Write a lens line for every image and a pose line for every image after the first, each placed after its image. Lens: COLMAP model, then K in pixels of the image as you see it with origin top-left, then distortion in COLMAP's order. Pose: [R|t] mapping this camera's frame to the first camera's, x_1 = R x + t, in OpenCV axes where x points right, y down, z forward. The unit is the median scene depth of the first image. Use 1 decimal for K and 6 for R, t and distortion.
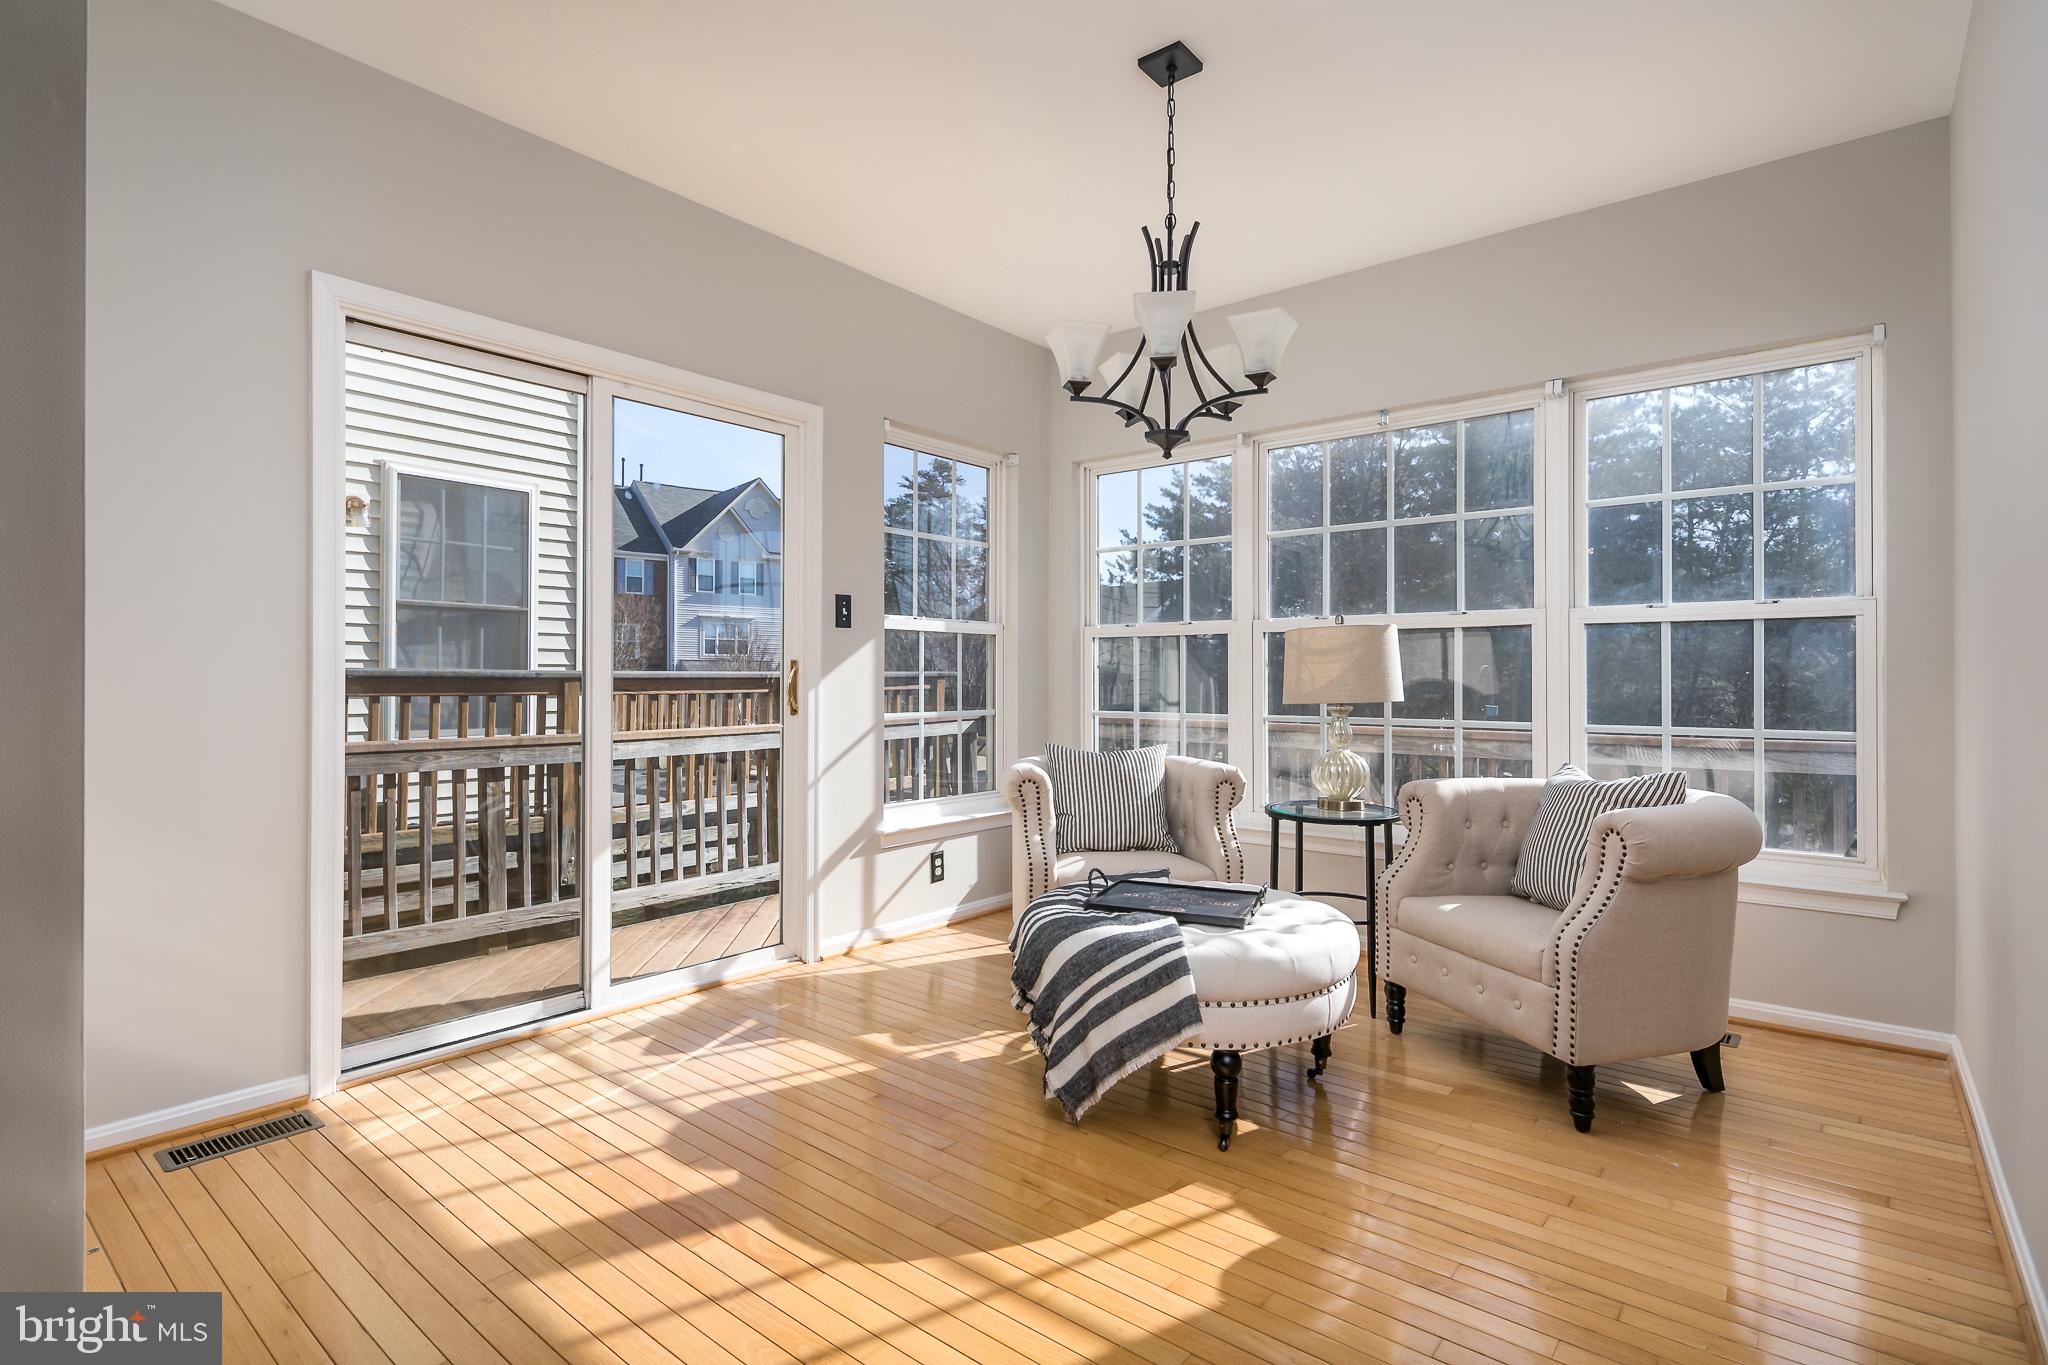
lens RADIAL K [[1000.3, 0, 1019.7], [0, 1000.3, 674.1], [0, 0, 1]] dist [0.006302, -0.006117]
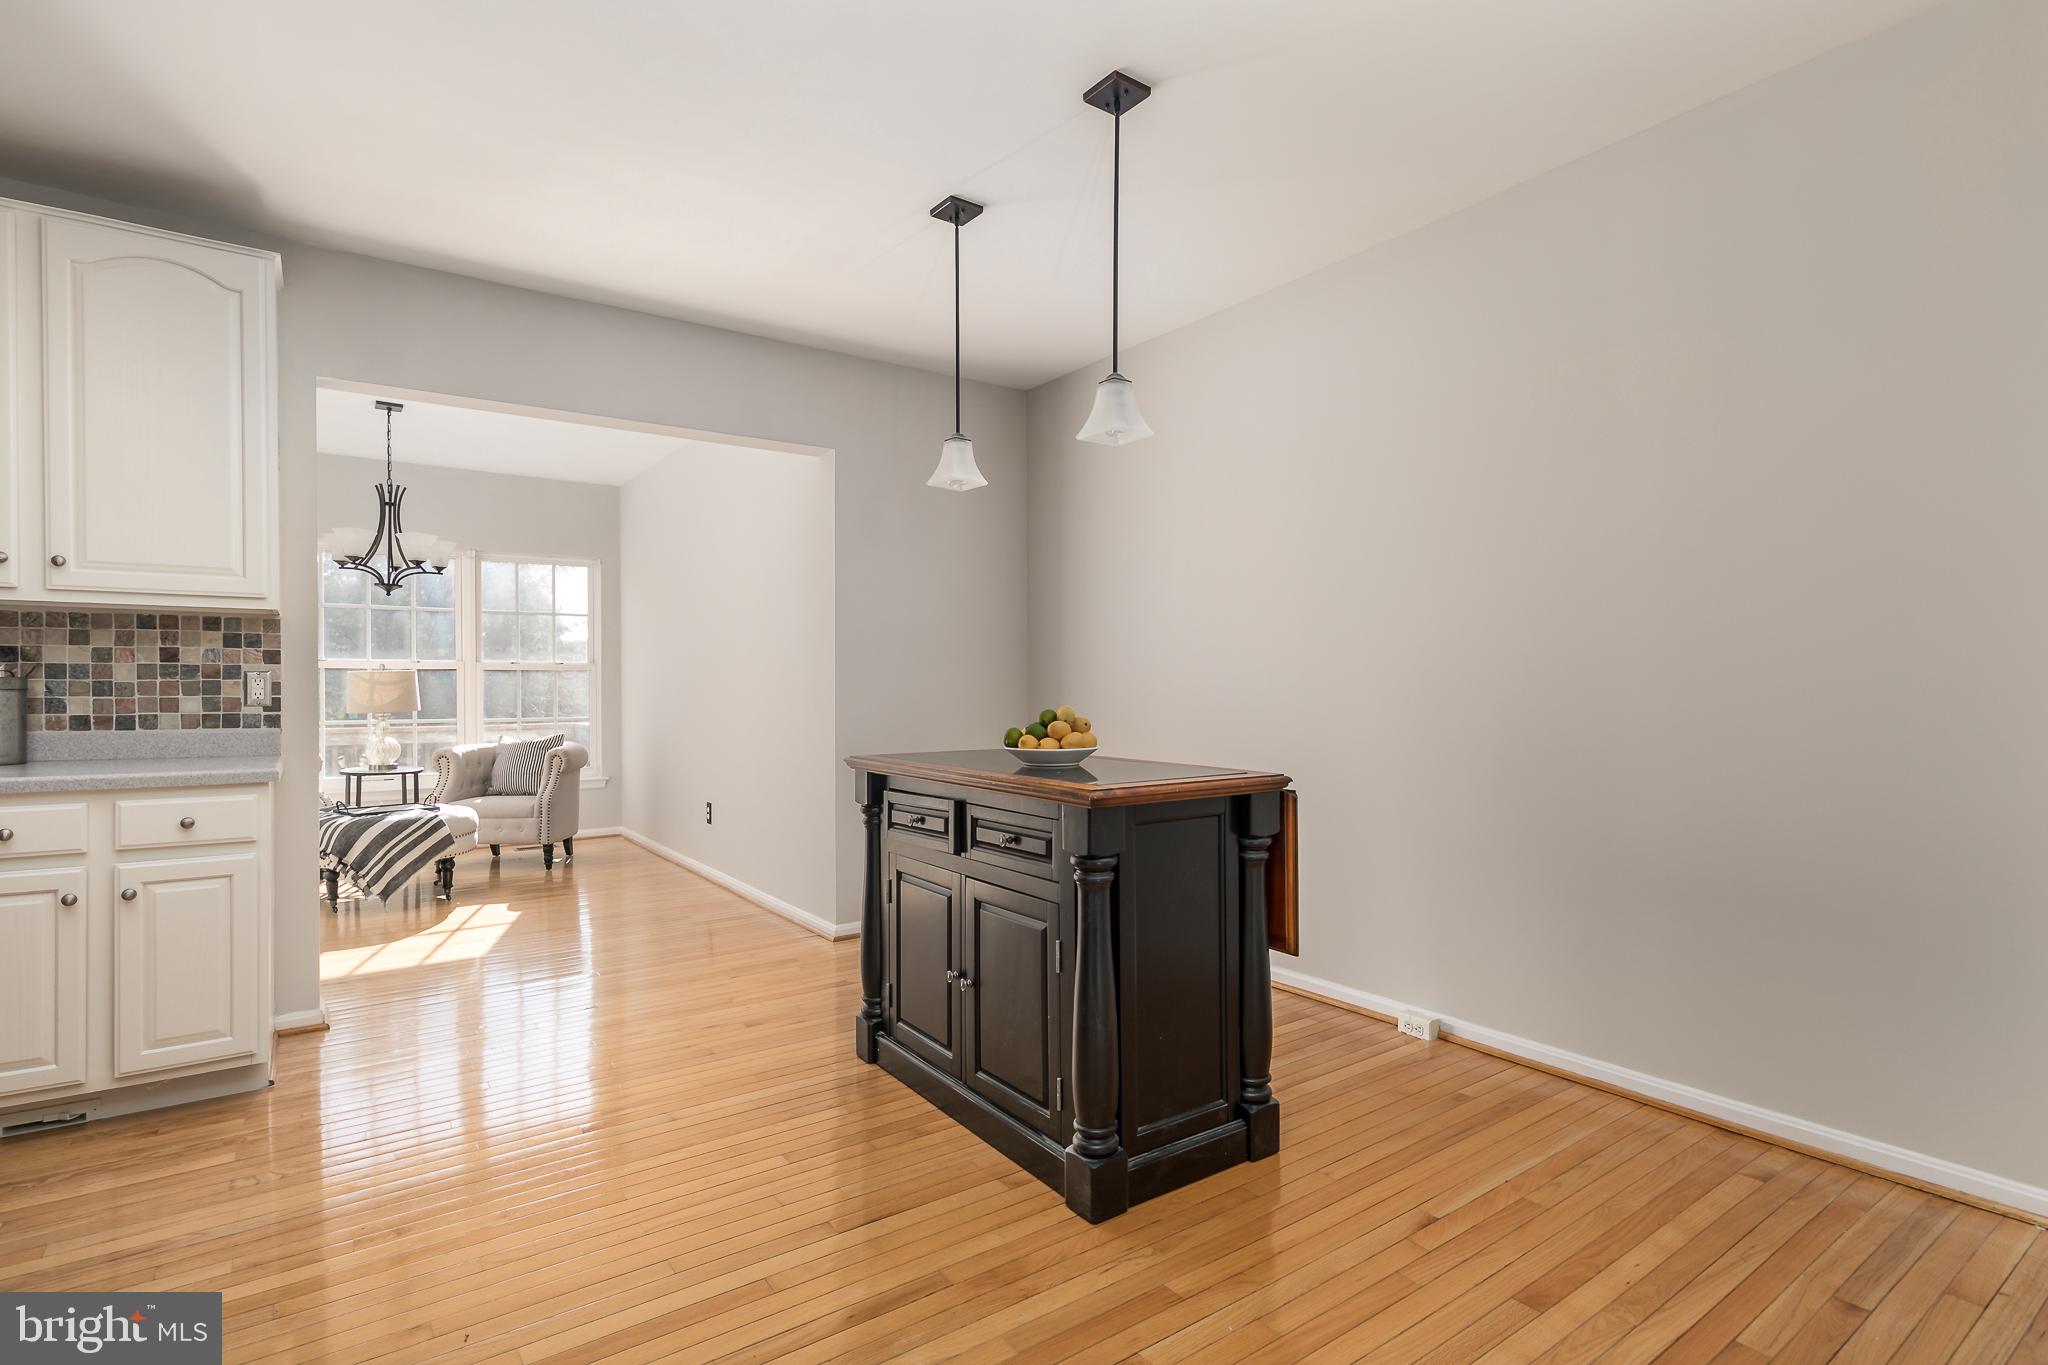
lens RADIAL K [[1000.3, 0, 1024.6], [0, 1000.3, 677.5], [0, 0, 1]] dist [0.006302, -0.006117]
pose [[0.255903, 0.004696, 0.966691, -1.200681], [-0.009009, 0.999956, -0.002473, -0.040375], [-0.966661, -0.008076, 0.255934, -0.633065]]
